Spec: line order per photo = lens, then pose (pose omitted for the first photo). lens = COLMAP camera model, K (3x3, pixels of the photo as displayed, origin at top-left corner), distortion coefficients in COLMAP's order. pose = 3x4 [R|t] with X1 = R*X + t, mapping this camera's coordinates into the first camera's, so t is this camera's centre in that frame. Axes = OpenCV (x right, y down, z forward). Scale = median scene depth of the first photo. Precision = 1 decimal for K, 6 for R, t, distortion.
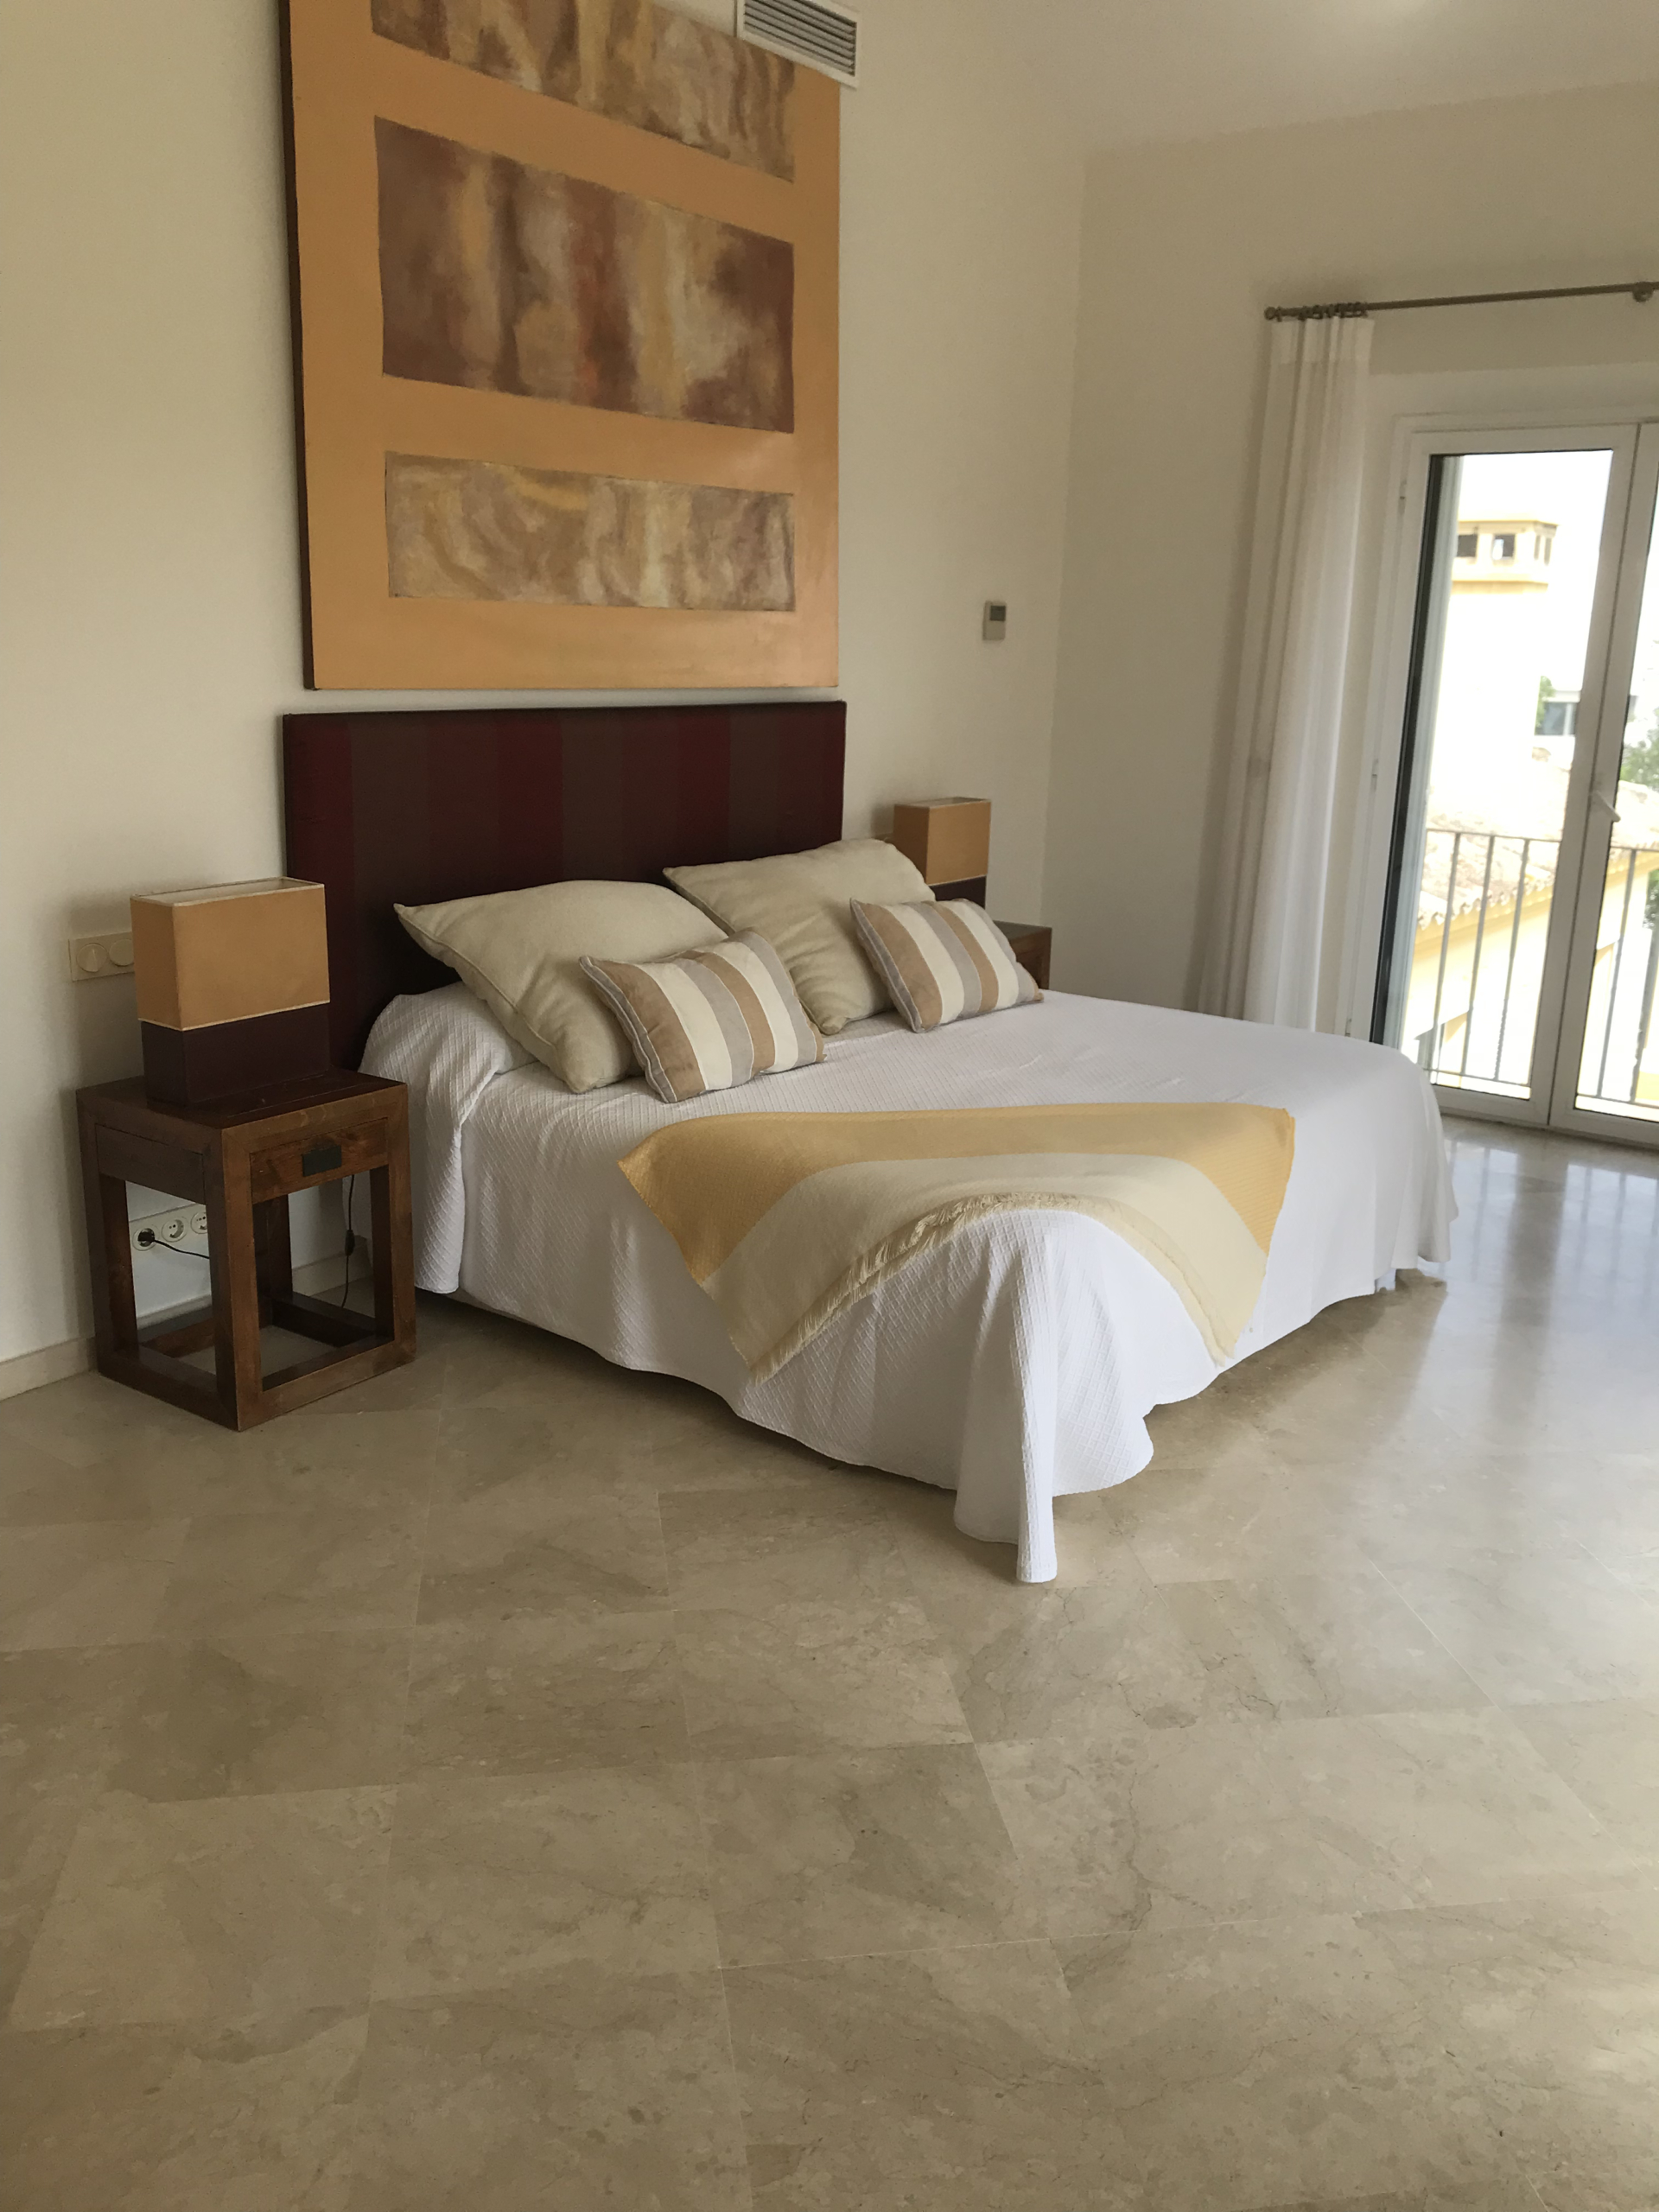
lens RADIAL K [[1863.9, 0, 829.5], [0, 1863.9, 1106.0], [0, 0, 1]] dist [0.038516, -0.005351]
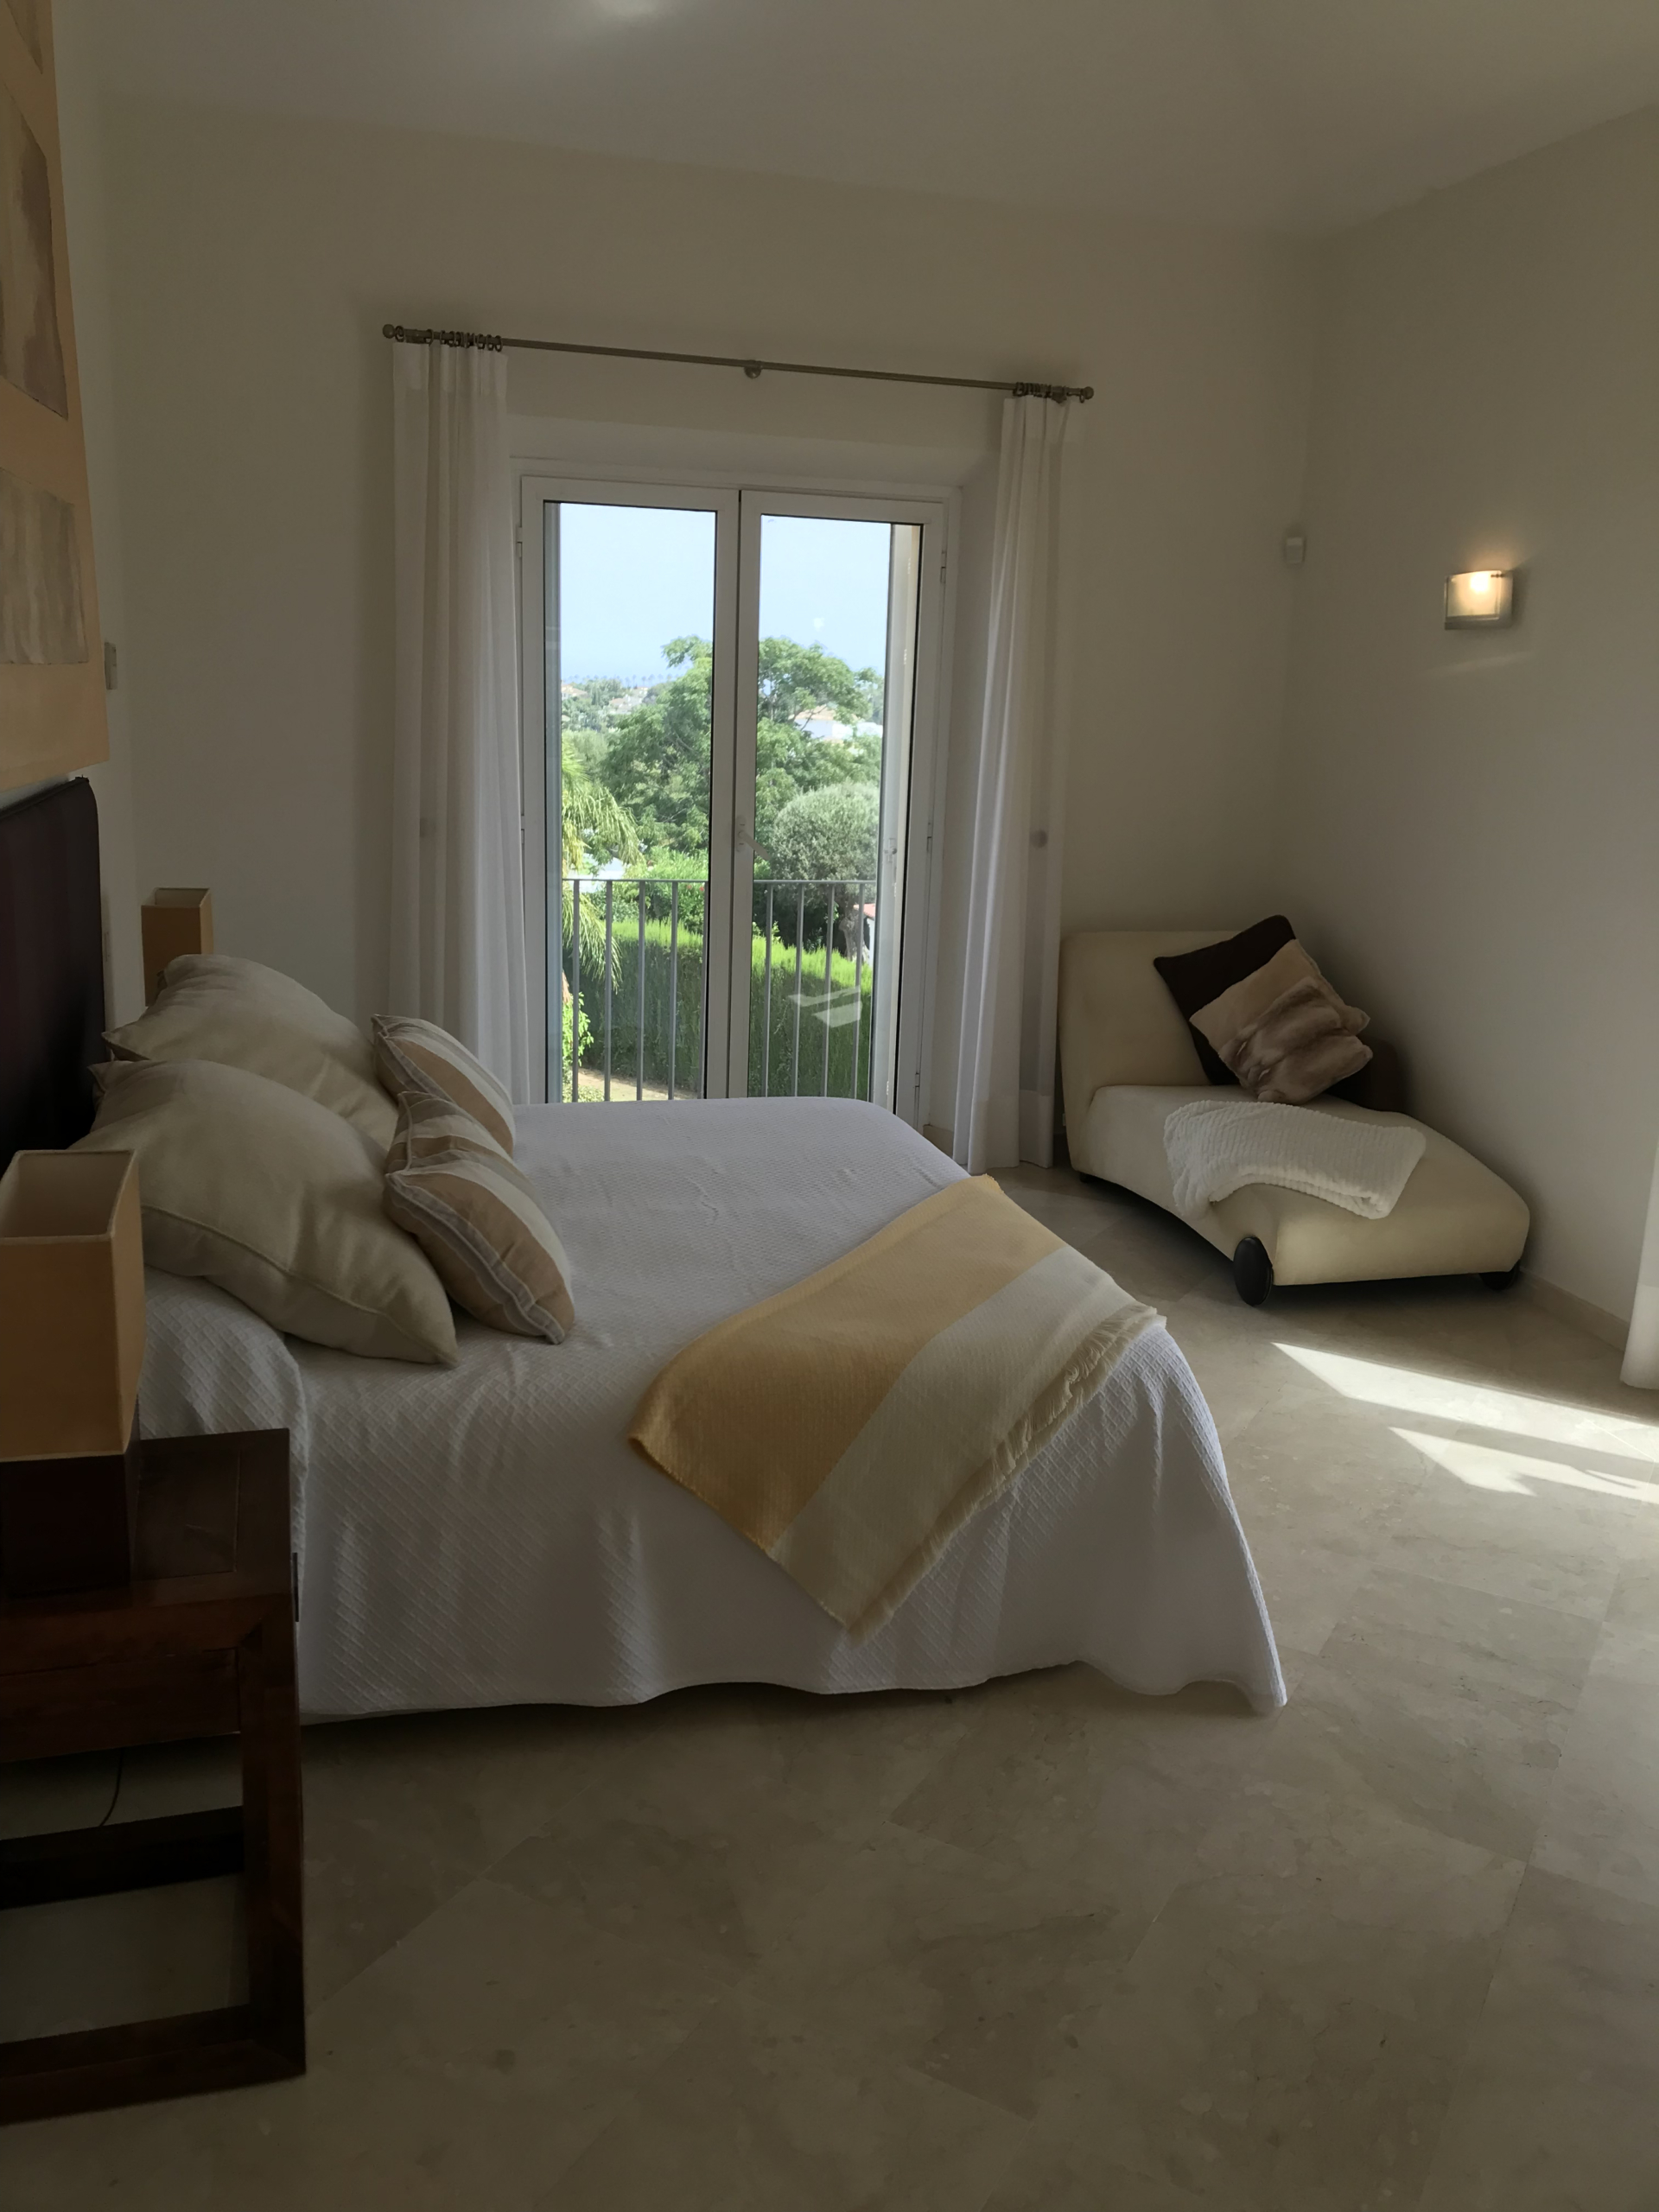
lens RADIAL K [[1837.3, 0, 822.7], [0, 1837.3, 1117.0], [0, 0, 1]] dist [0.073531, -0.188817]
pose [[0.615228, -0.188968, 0.765366, -0.623273], [0.184379, 0.978411, 0.093358, -0.153098], [-0.766485, 0.083681, 0.636788, 0.485841]]
